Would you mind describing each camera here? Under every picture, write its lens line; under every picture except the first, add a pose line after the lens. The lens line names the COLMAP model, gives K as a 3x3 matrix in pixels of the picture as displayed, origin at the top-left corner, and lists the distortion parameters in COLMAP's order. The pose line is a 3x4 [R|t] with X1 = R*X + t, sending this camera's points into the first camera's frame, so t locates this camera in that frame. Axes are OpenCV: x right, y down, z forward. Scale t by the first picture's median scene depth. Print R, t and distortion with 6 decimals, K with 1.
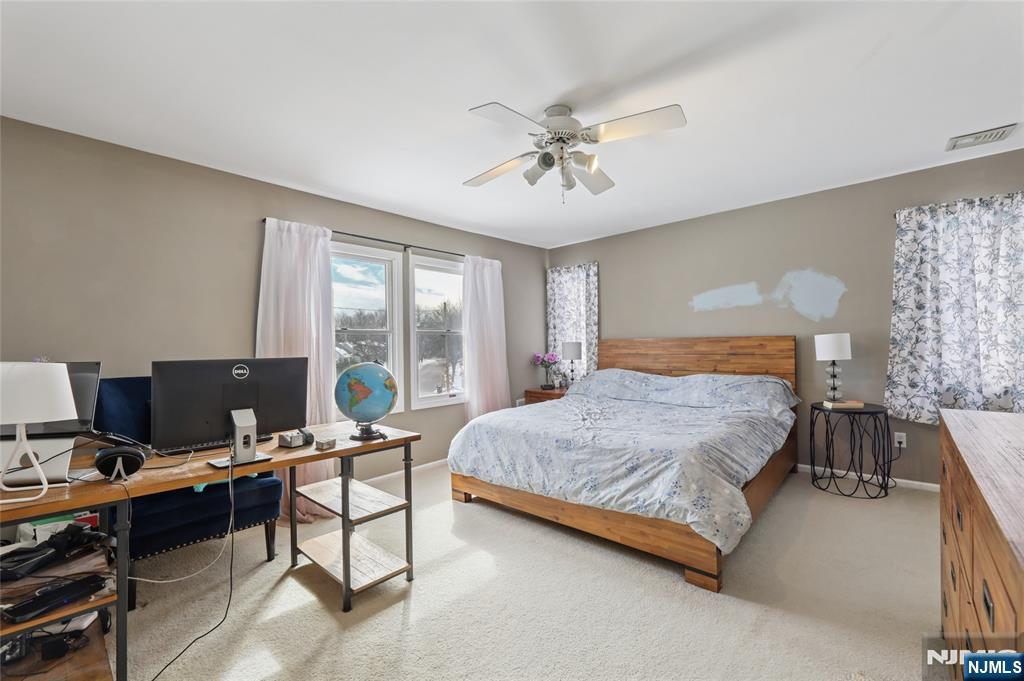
lens RADIAL K [[423.8, 0, 517.9], [0, 423.8, 334.3], [0, 0, 1]] dist [-0.001352, -0.000207]
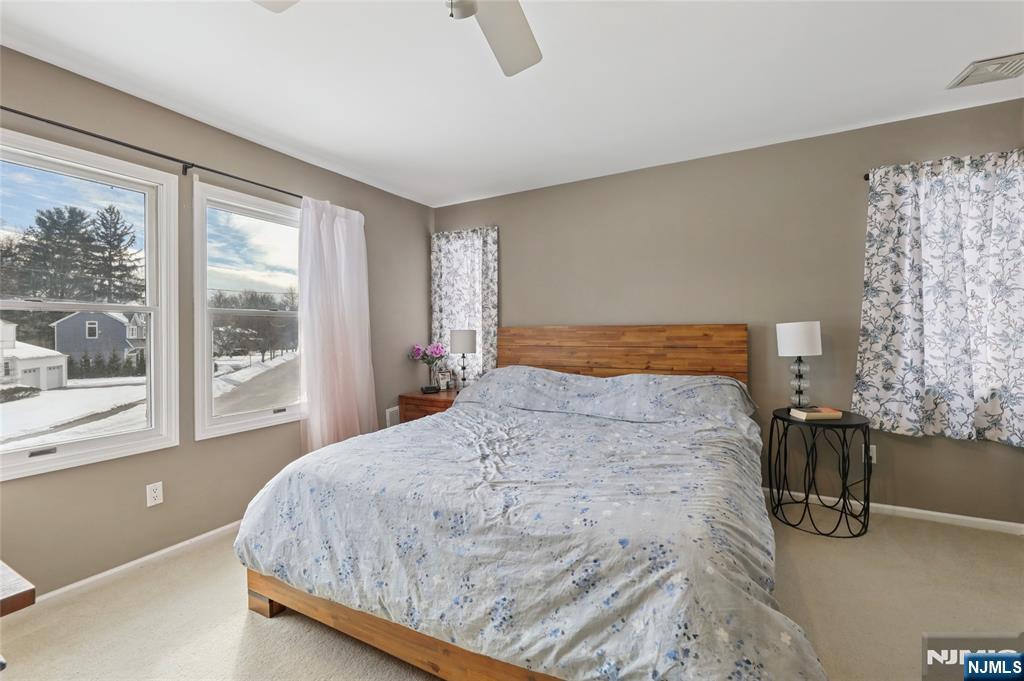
lens RADIAL K [[423.8, 0, 517.9], [0, 423.8, 334.3], [0, 0, 1]] dist [-0.001352, -0.000207]
pose [[0.966644, 0.006082, 0.256050, 0.045106], [-0.013162, 0.999577, 0.025947, 0.008482], [-0.255784, -0.028451, 0.966315, 0.396183]]
